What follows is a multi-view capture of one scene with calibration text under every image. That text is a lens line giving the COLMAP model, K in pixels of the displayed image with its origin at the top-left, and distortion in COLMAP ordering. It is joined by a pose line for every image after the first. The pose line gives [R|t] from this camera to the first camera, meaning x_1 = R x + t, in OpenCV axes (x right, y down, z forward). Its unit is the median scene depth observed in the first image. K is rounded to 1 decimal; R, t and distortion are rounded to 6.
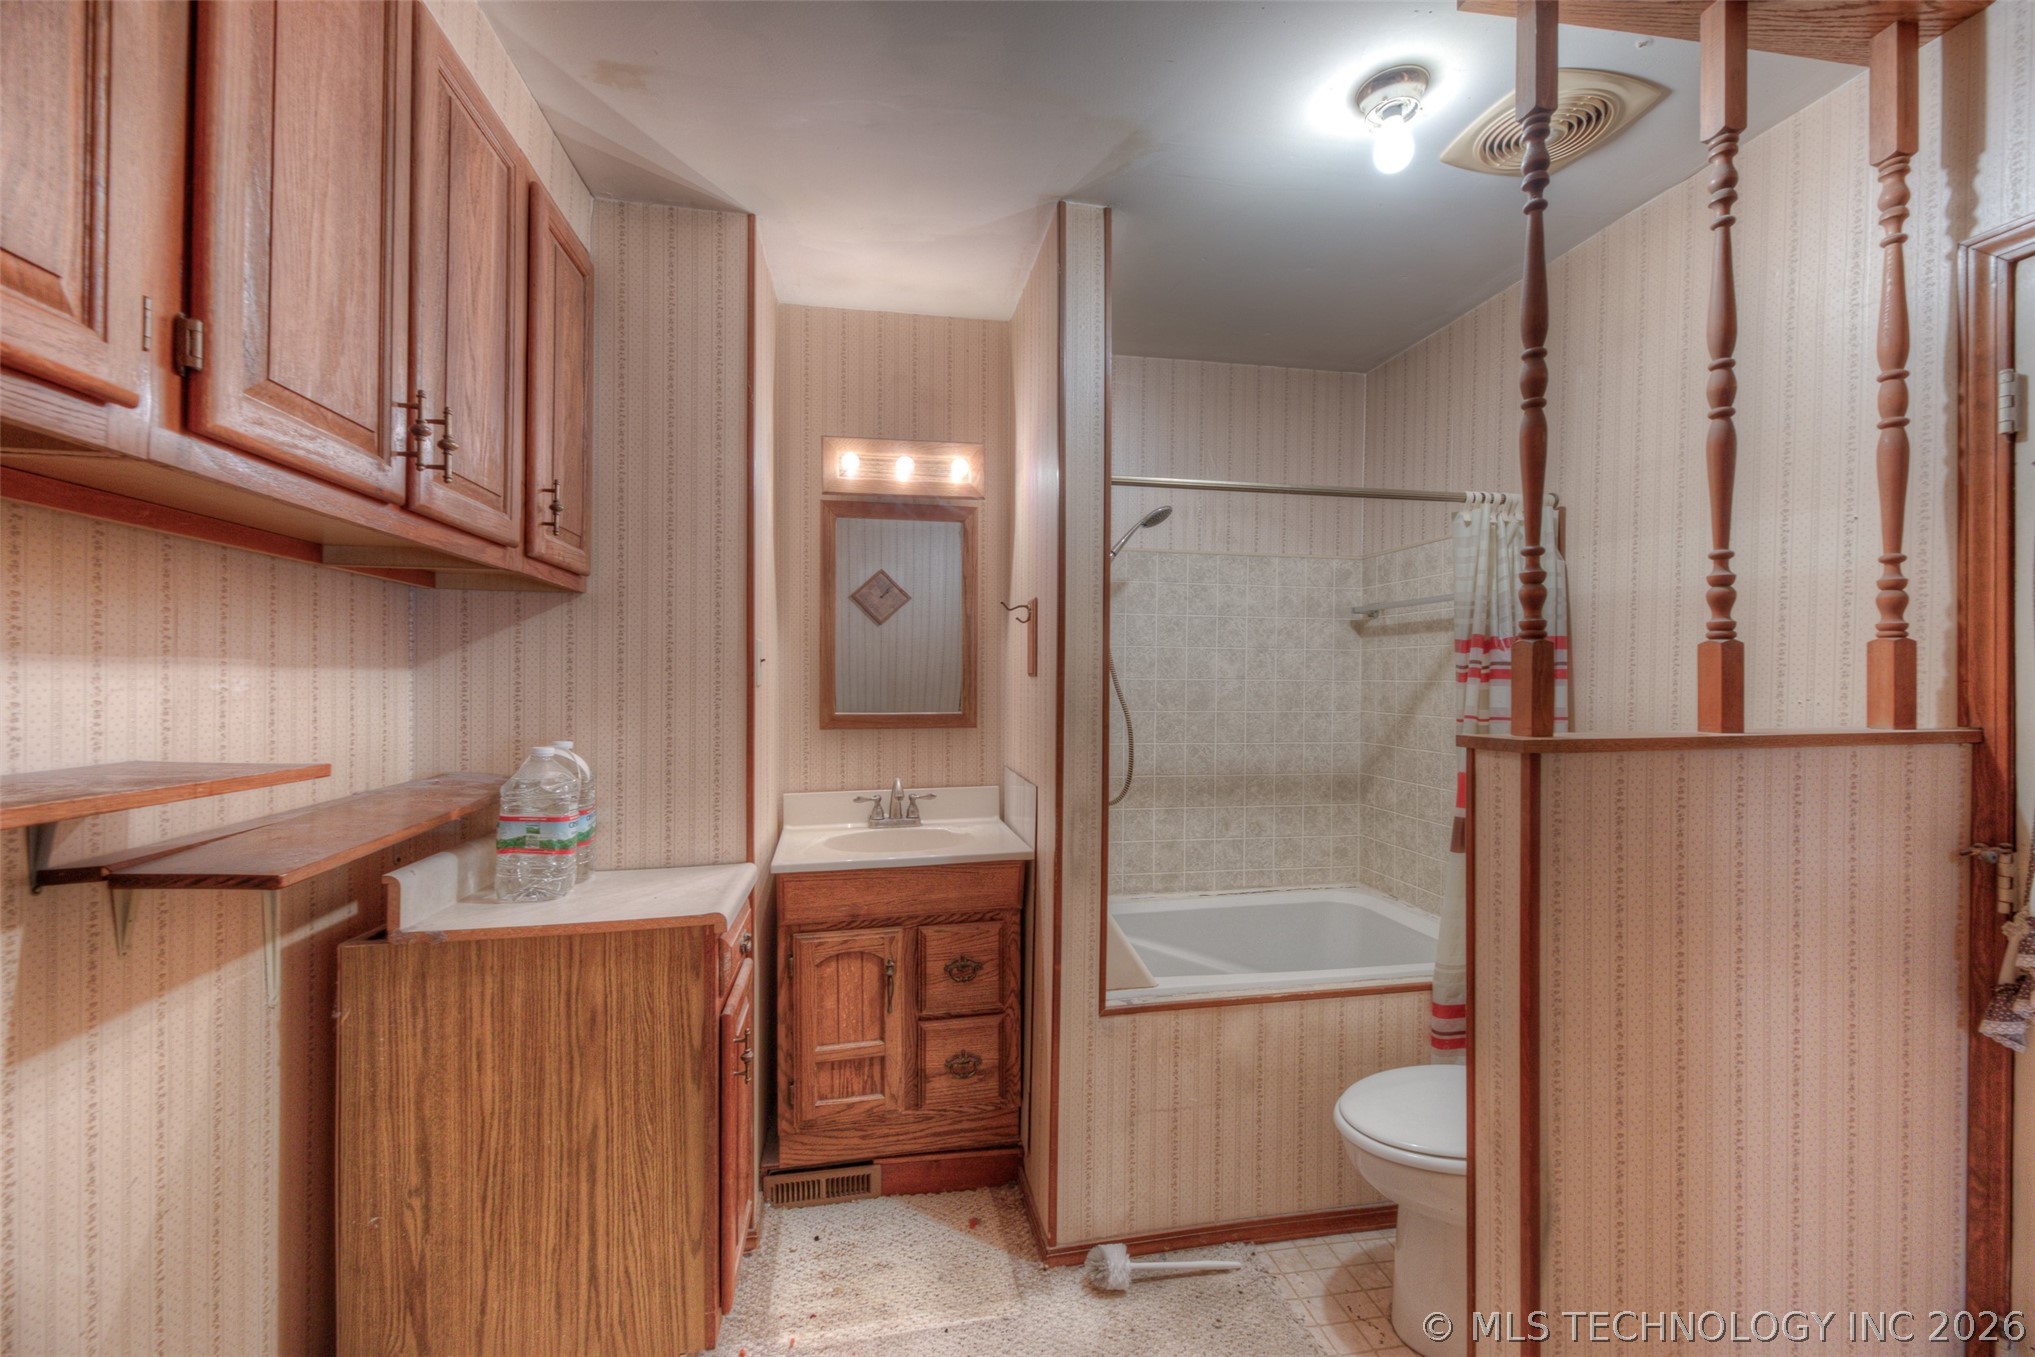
lens RADIAL K [[819.5, 0, 1013.4], [0, 819.5, 679.3], [0, 0, 1]] dist [0.009640, -0.002135]
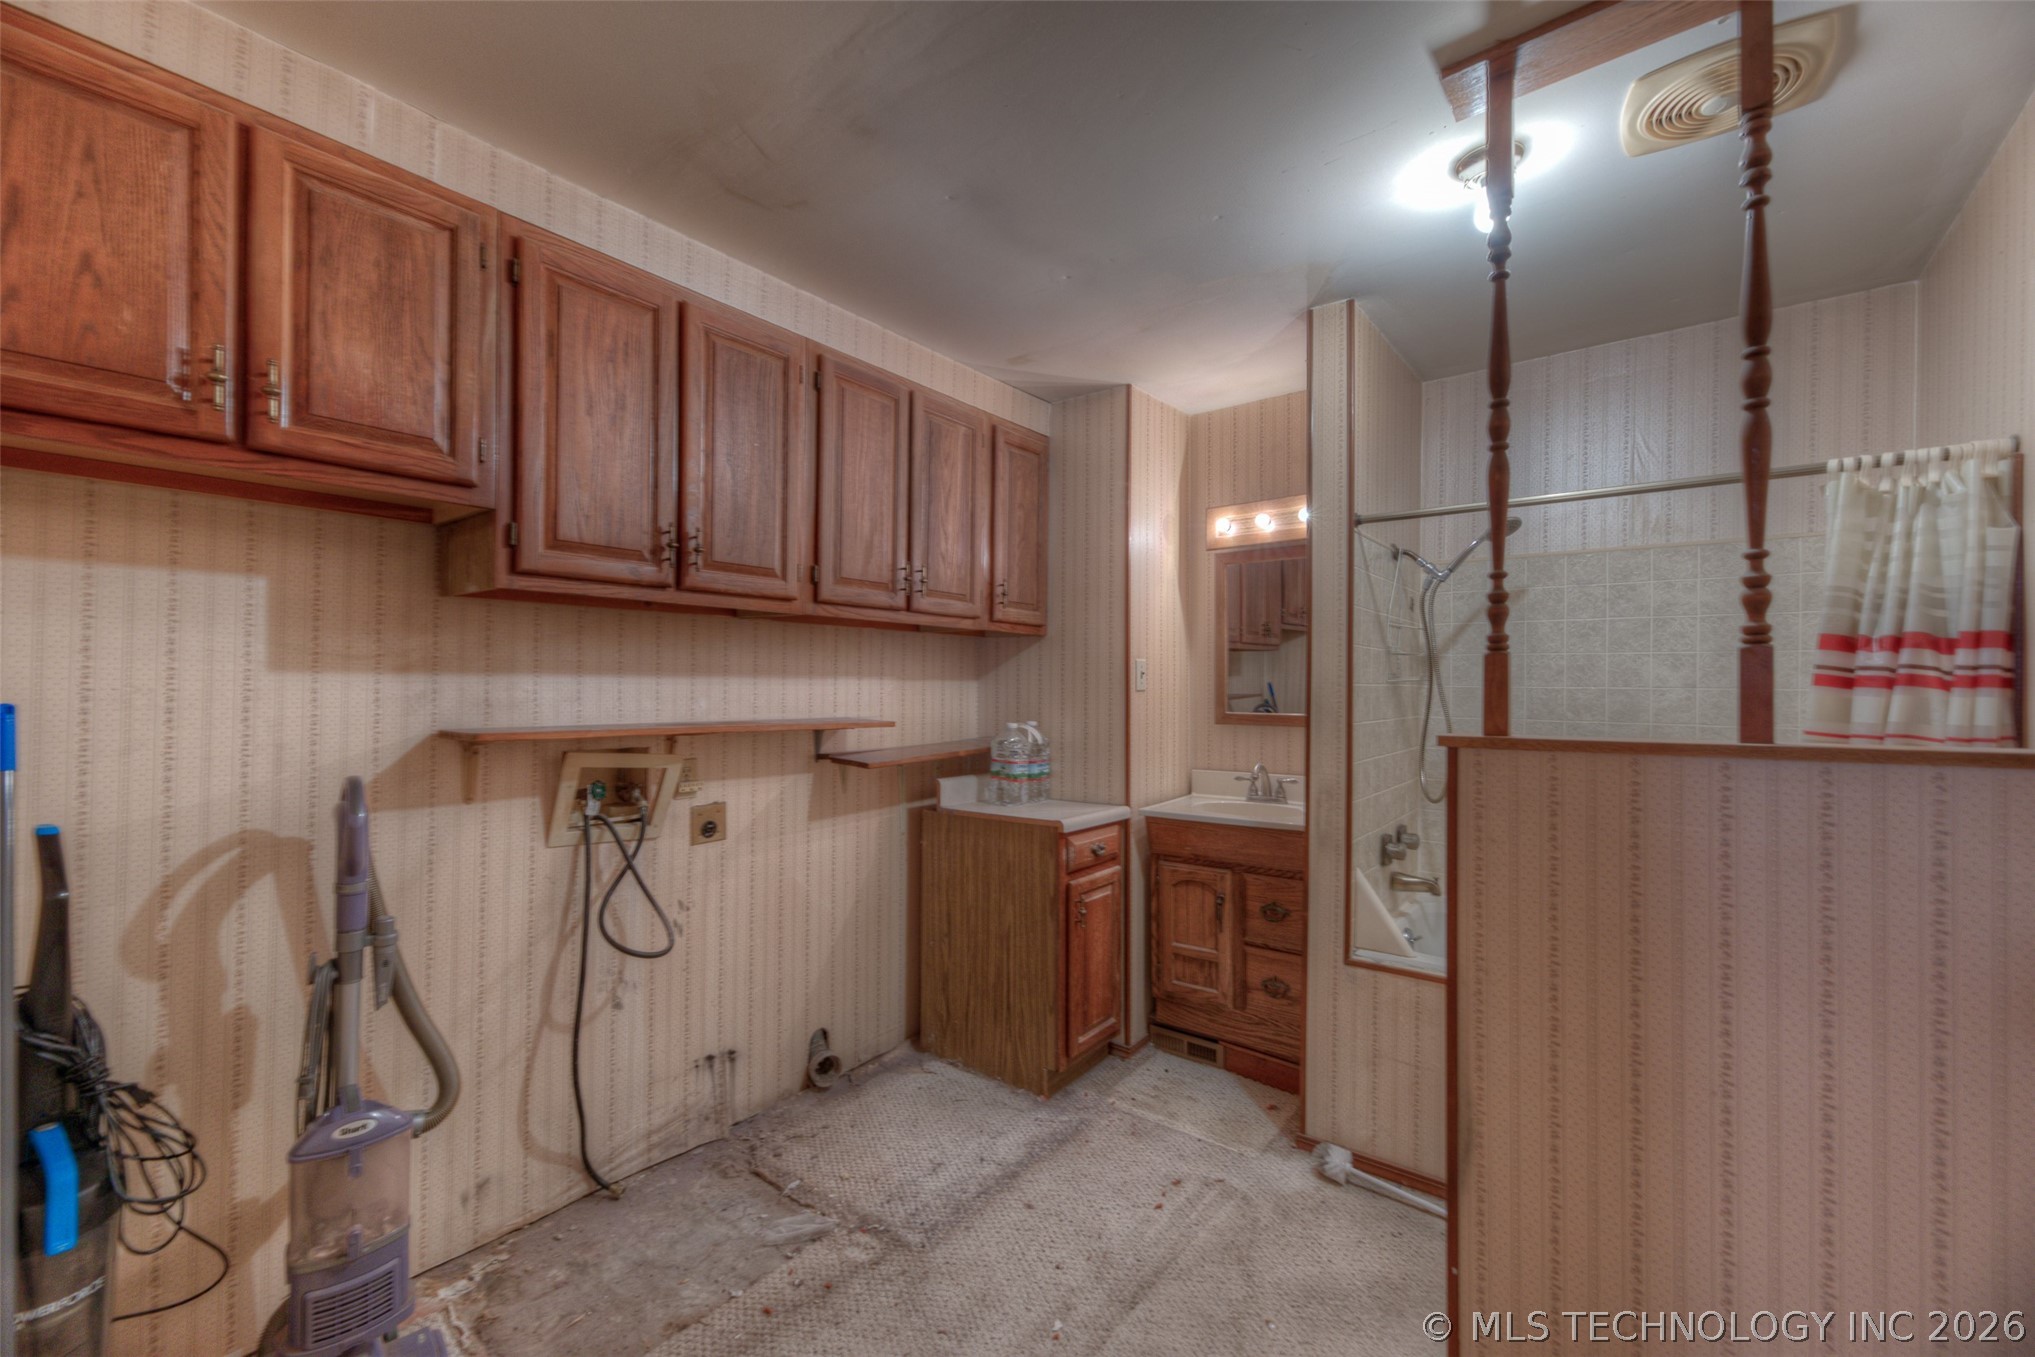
lens RADIAL K [[819.5, 0, 1012.2], [0, 819.5, 679.6], [0, 0, 1]] dist [0.009640, -0.002135]
pose [[0.662774, -0.004792, -0.748804, 0.712981], [-0.003557, 0.999948, -0.009548, 0.003002], [0.748811, 0.008992, 0.662723, -0.183506]]
